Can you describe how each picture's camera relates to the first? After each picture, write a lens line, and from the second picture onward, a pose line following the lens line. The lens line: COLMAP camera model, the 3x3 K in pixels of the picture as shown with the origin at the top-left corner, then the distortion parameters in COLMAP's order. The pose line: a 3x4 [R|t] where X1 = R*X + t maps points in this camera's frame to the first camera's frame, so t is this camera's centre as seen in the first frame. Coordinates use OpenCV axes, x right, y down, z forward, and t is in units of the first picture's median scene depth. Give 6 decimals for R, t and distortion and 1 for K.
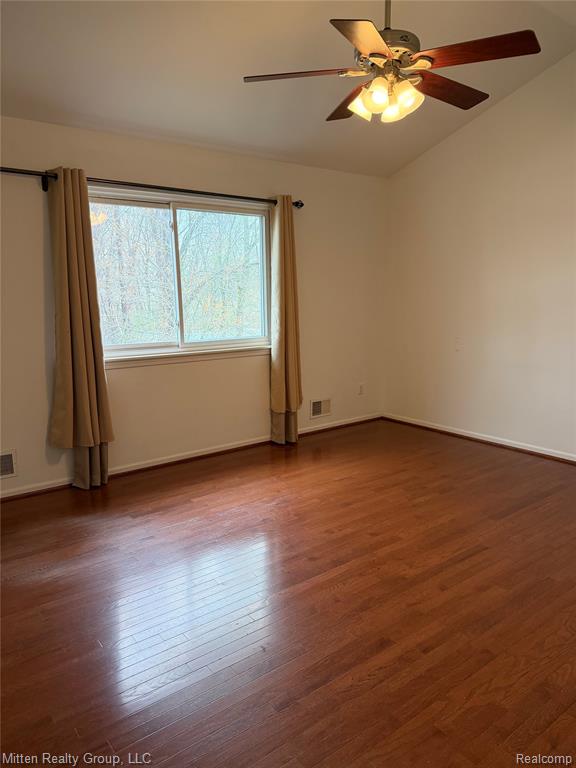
lens RADIAL K [[534.6, 0, 290.9], [0, 534.6, 389.8], [0, 0, 1]] dist [0.114507, -0.161697]
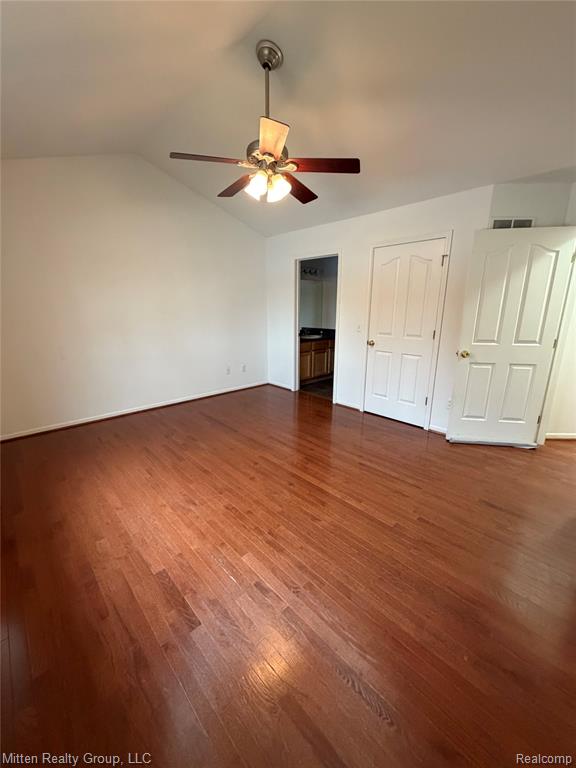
lens RADIAL K [[311.7, 0, 288.0], [0, 311.7, 384.0], [0, 0, 1]] dist [-0.001722, 0.003648]
pose [[-0.085275, -0.238812, 0.967314, -0.598119], [0.190177, 0.949100, 0.251080, -0.139899], [-0.978039, 0.205371, -0.035518, 0.800093]]
